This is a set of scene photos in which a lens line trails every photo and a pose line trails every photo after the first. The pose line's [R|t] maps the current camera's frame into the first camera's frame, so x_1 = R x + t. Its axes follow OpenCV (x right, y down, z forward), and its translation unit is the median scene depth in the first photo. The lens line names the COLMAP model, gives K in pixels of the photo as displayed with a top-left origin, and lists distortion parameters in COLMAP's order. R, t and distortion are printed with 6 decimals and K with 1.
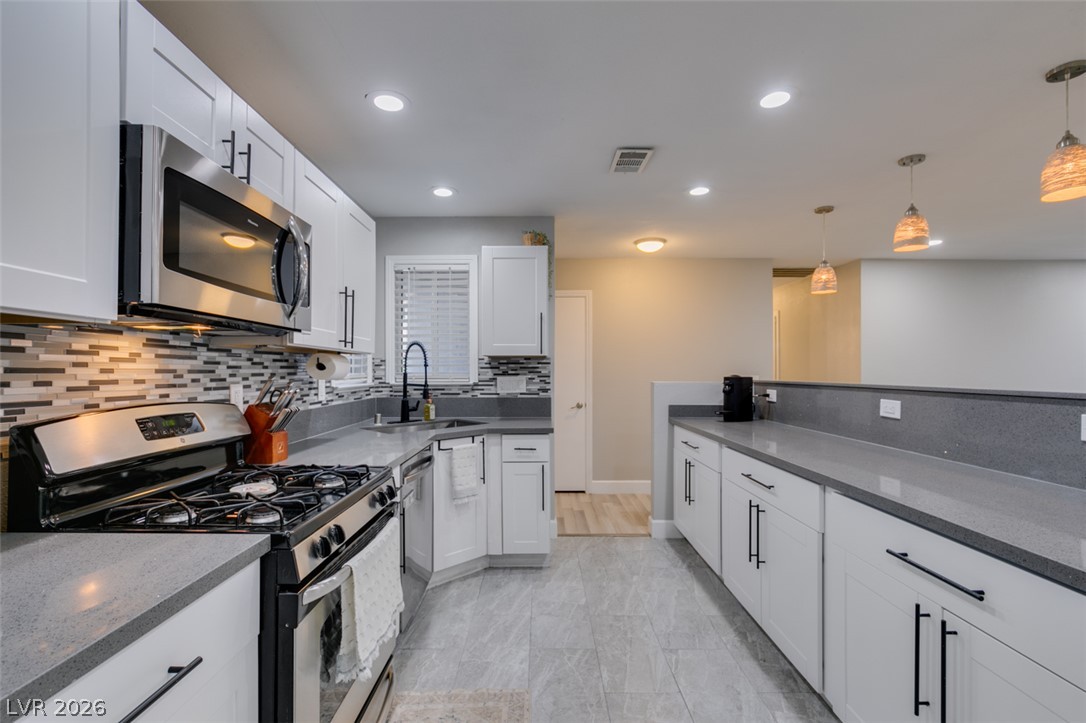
lens RADIAL K [[486.3, 0, 540.0], [0, 486.3, 367.1], [0, 0, 1]] dist [0.000634, -0.000454]
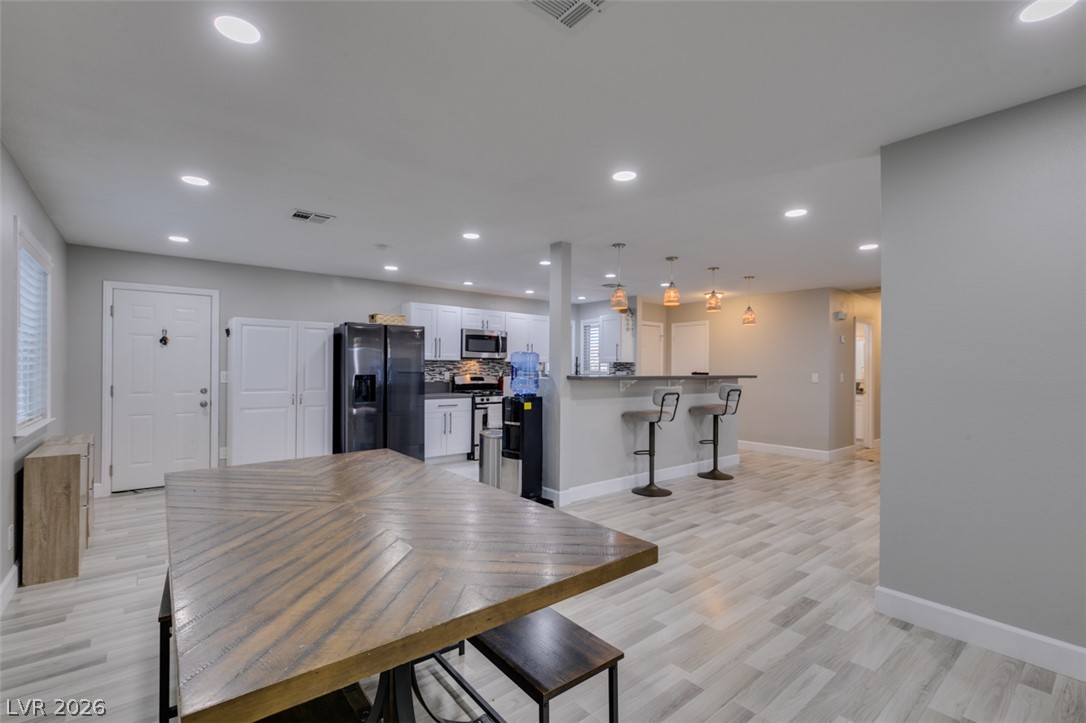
lens RADIAL K [[488.7, 0, 540.1], [0, 488.7, 365.4], [0, 0, 1]] dist [0.001994, -0.000183]
pose [[0.631586, -0.001310, -0.775305, 2.294153], [-0.000213, 0.999998, -0.001863, -0.005561], [0.775306, 0.001342, 0.631585, -1.079541]]
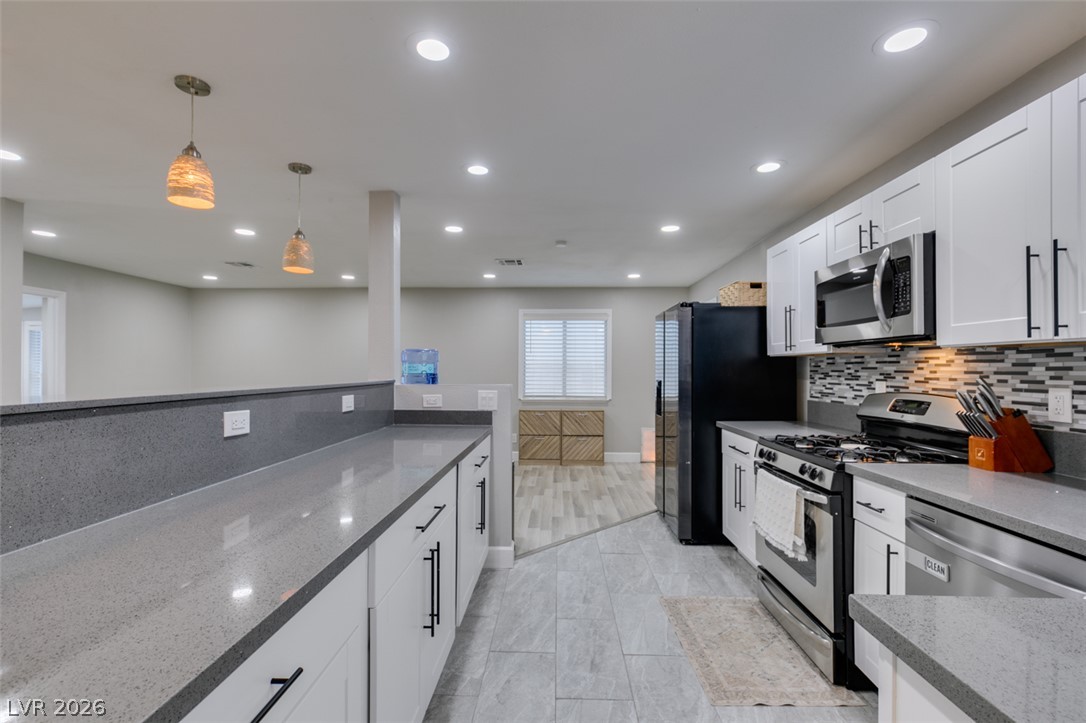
lens RADIAL K [[486.3, 0, 540.0], [0, 486.3, 367.1], [0, 0, 1]] dist [0.000634, -0.000454]
pose [[-0.999351, -0.003003, 0.035886, 0.244885], [-0.003437, 0.999922, -0.012032, 0.009858], [-0.035847, -0.012147, -0.999283, 1.700475]]
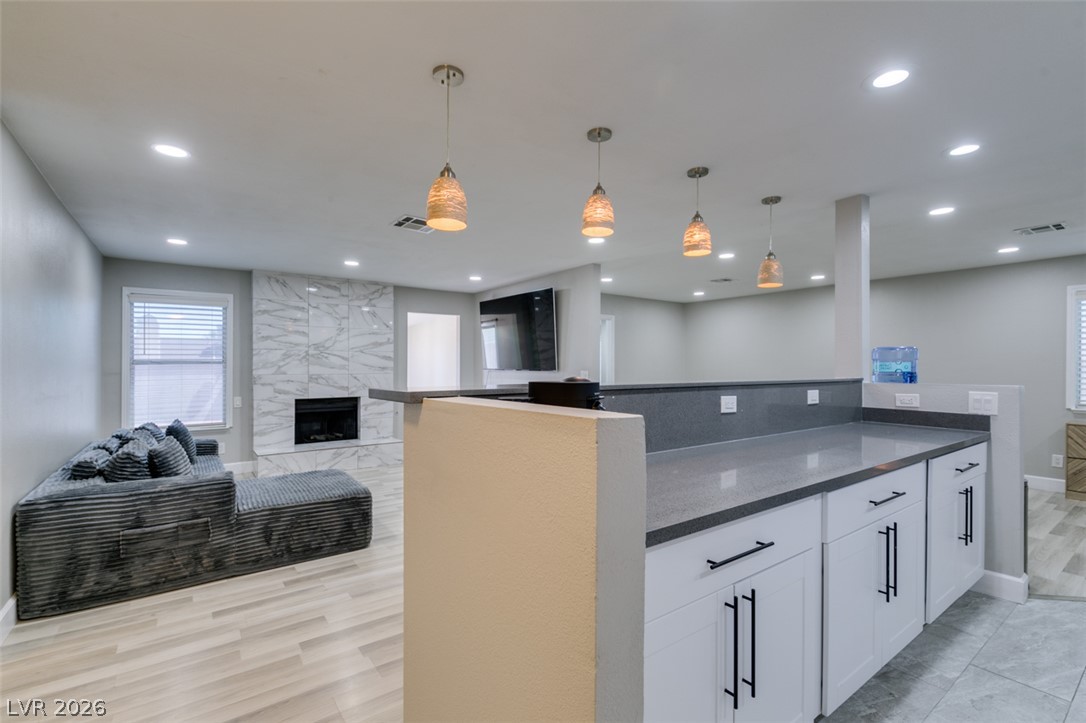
lens RADIAL K [[486.3, 0, 540.0], [0, 486.3, 367.1], [0, 0, 1]] dist [0.000634, -0.000454]
pose [[-0.591578, -0.003194, 0.806241, 0.118271], [-0.009070, 0.999955, -0.002694, 0.011827], [-0.806197, -0.008906, -0.591581, 1.937704]]
